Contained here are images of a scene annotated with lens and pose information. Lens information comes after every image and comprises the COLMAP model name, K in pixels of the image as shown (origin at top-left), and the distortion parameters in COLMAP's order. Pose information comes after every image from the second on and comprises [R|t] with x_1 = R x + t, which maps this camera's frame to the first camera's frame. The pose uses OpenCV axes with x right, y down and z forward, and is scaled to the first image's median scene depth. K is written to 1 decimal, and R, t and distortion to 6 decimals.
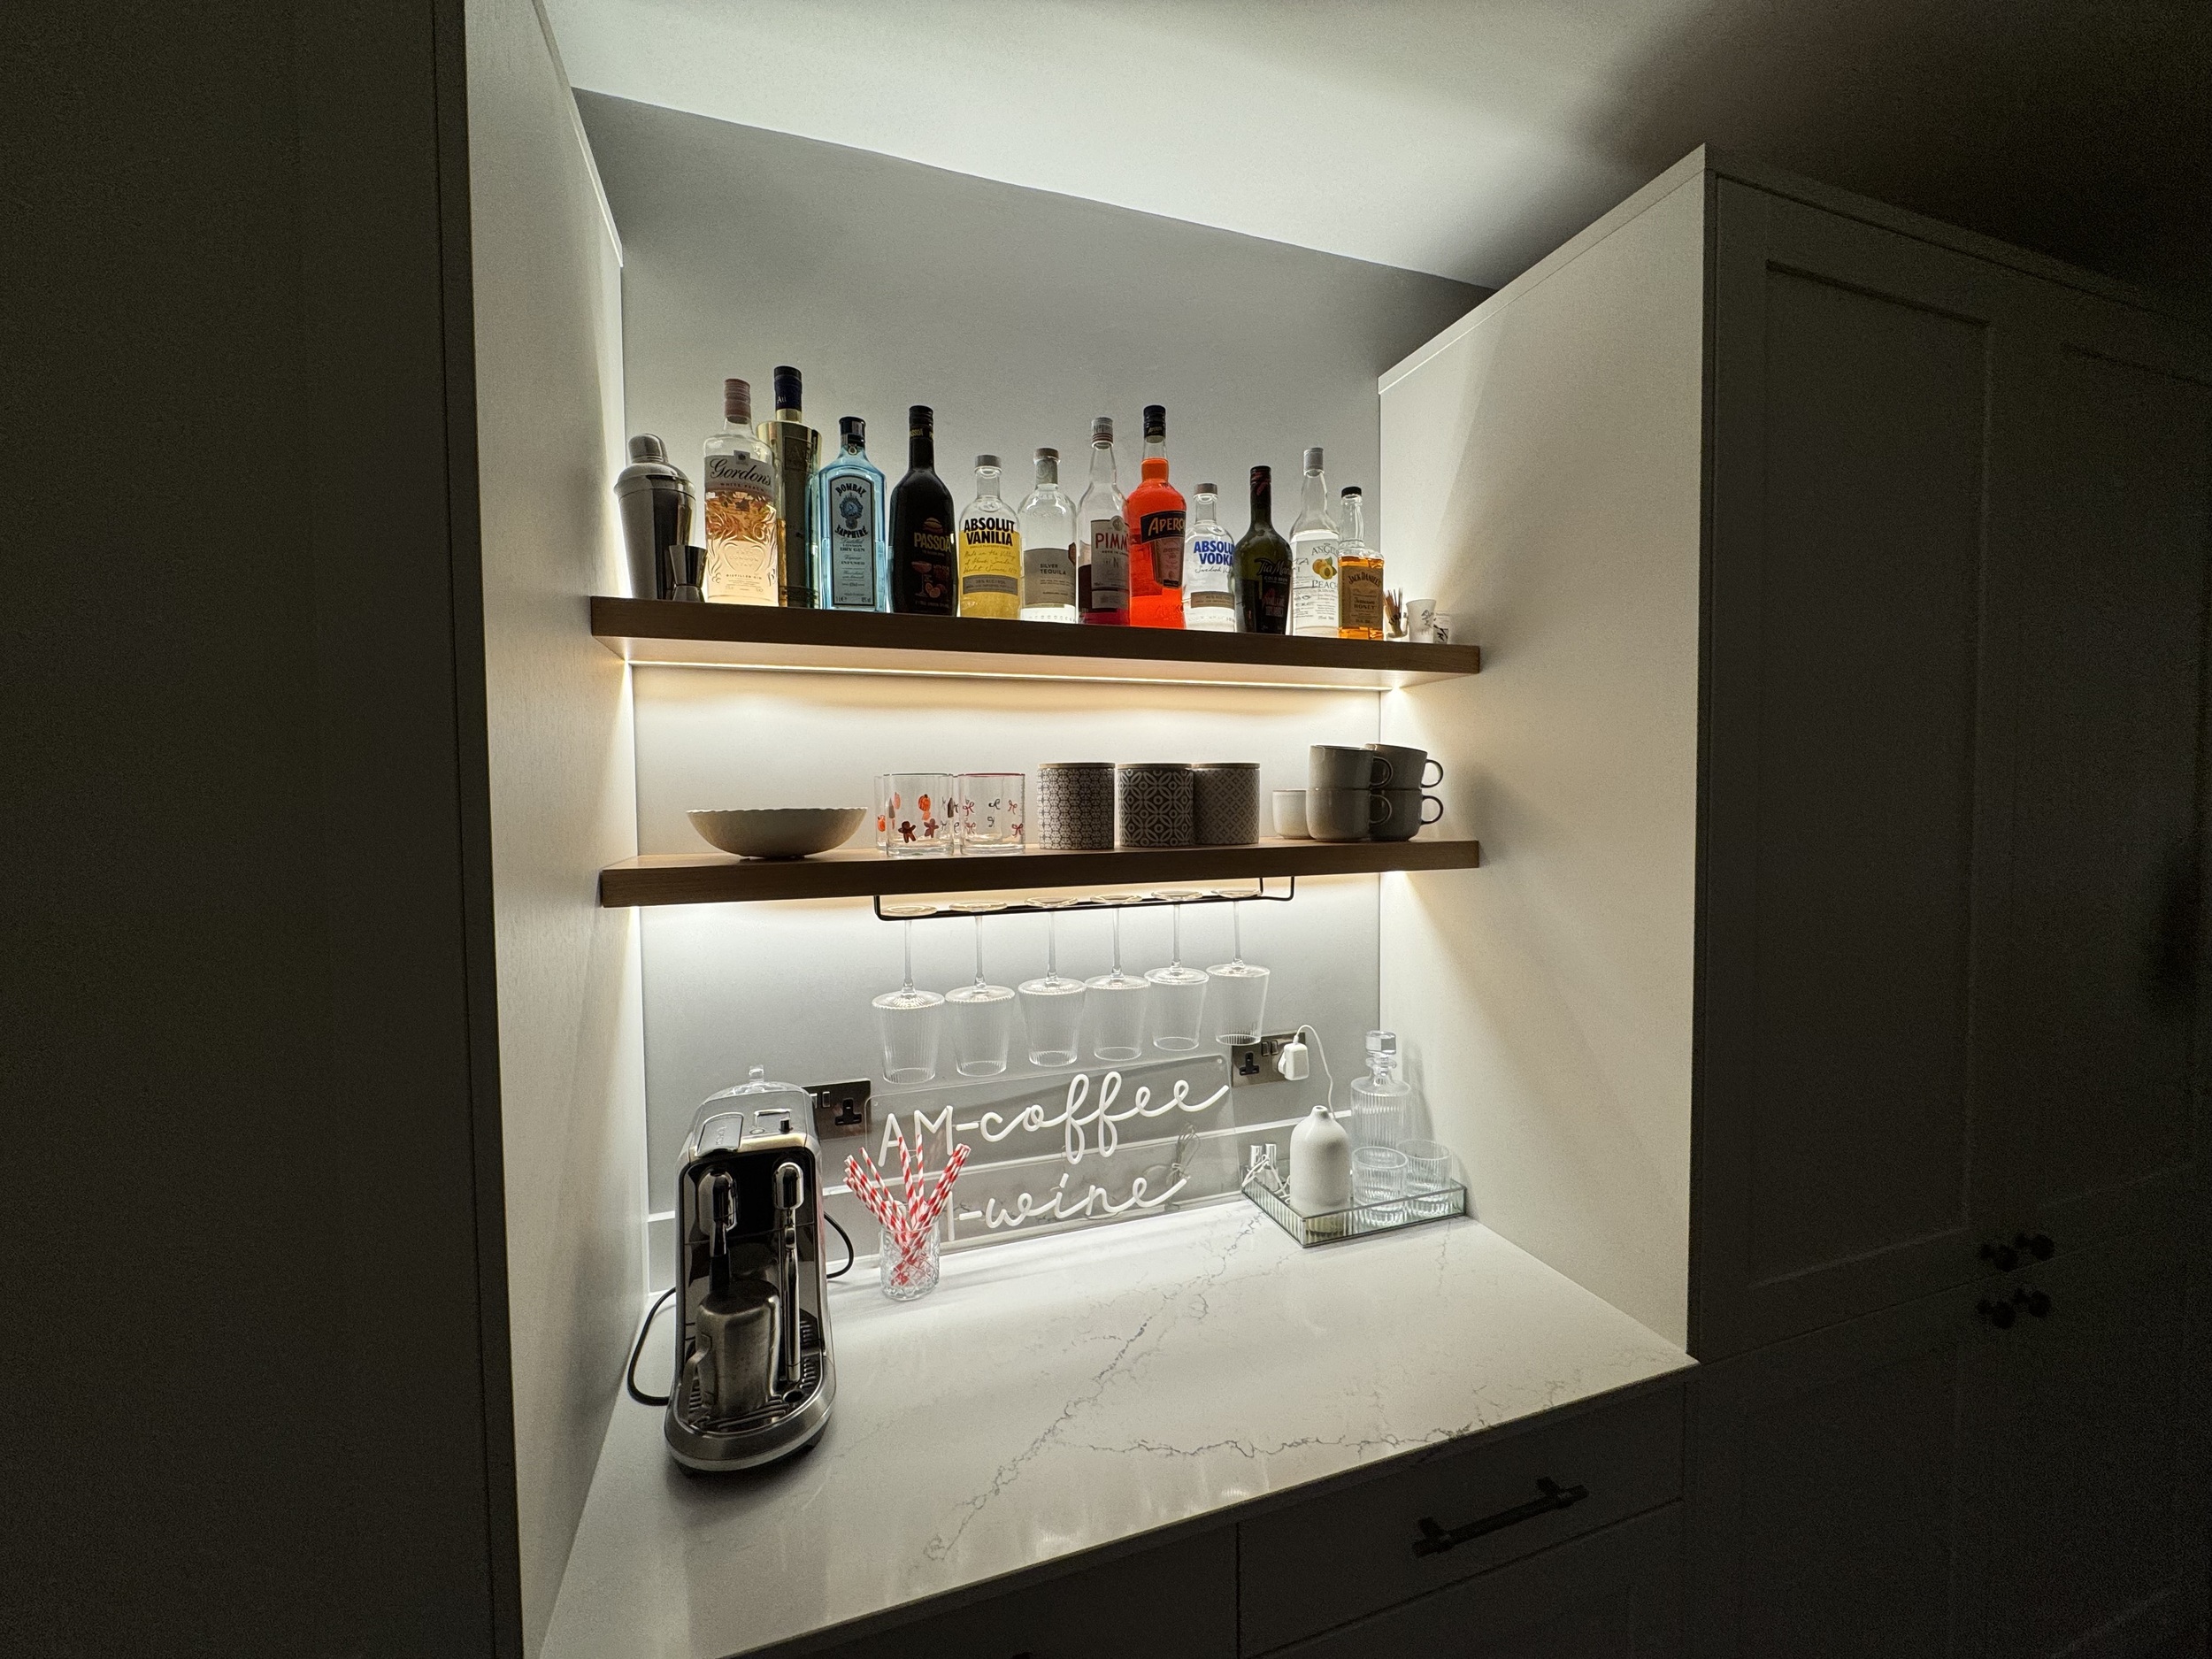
lens RADIAL K [[886.2, 0, 1106.0], [0, 886.2, 829.5], [0, 0, 1]] dist [0.001918, 0.000325]
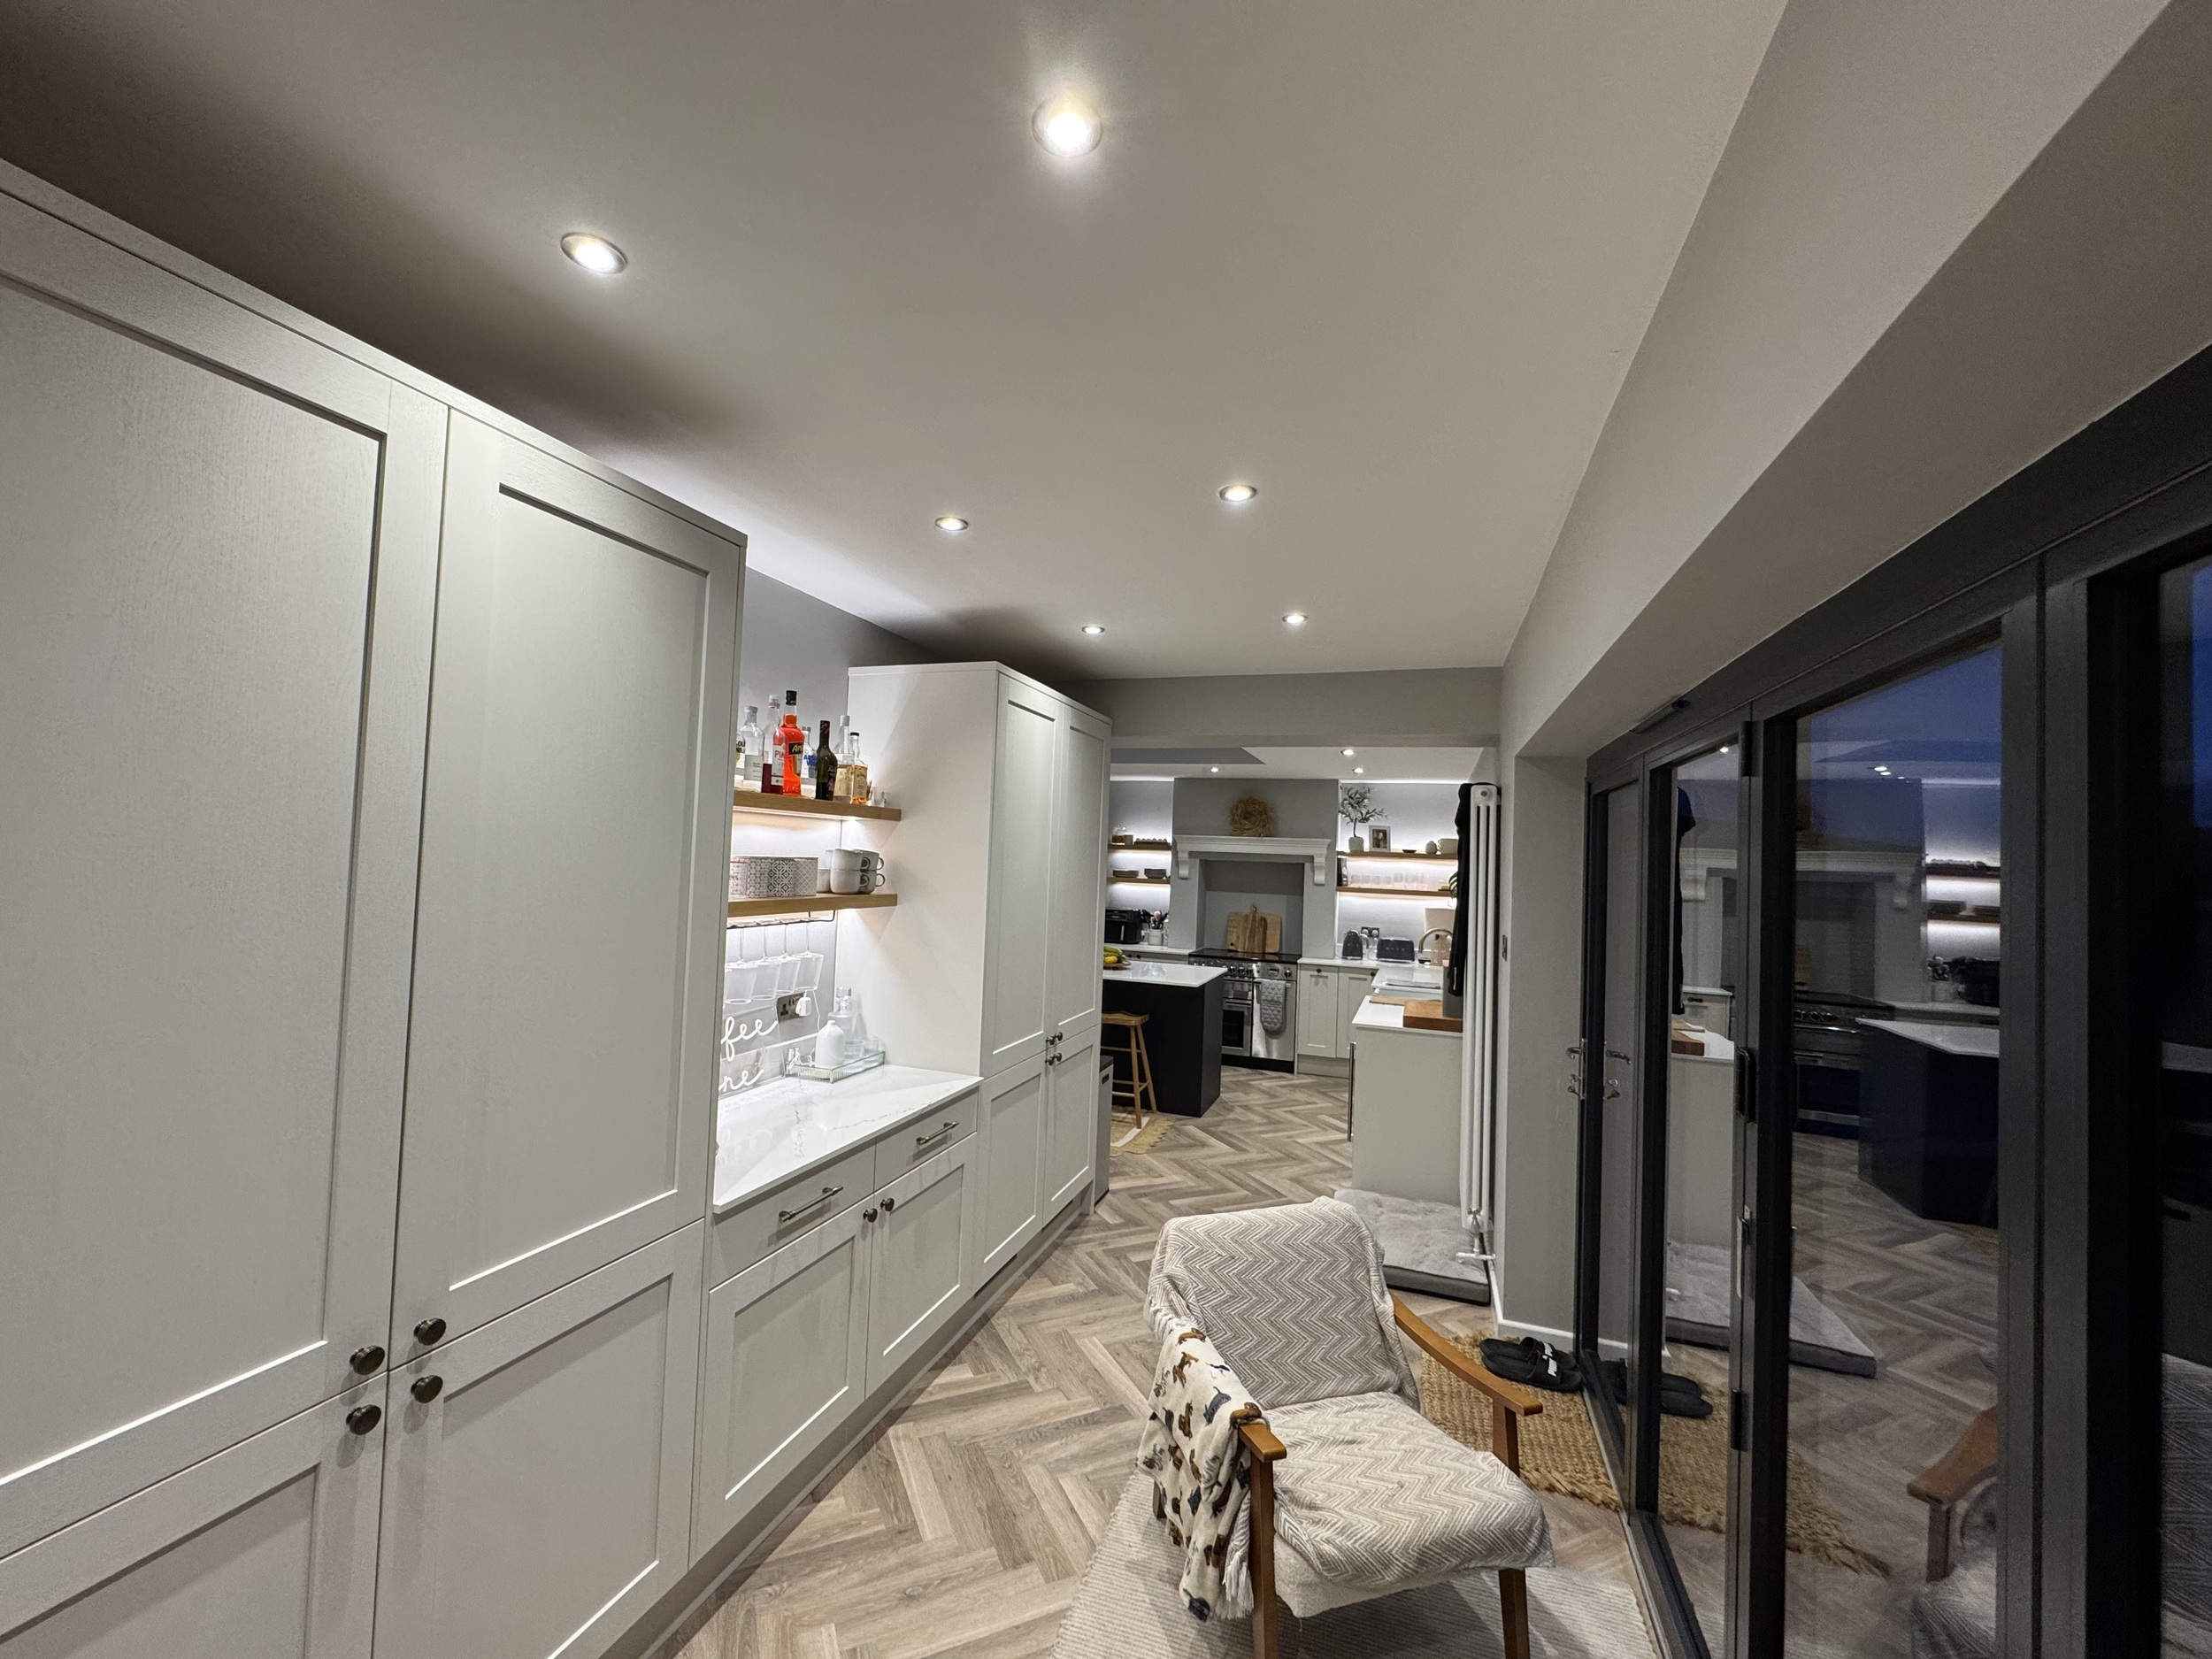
lens RADIAL K [[886.2, 0, 1106.0], [0, 886.2, 829.5], [0, 0, 1]] dist [0.001918, 0.000325]
pose [[0.625012, 0.059528, 0.778342, -1.020841], [-0.011683, 0.997690, -0.066922, -0.006614], [-0.780528, 0.032734, 0.624263, -0.838934]]
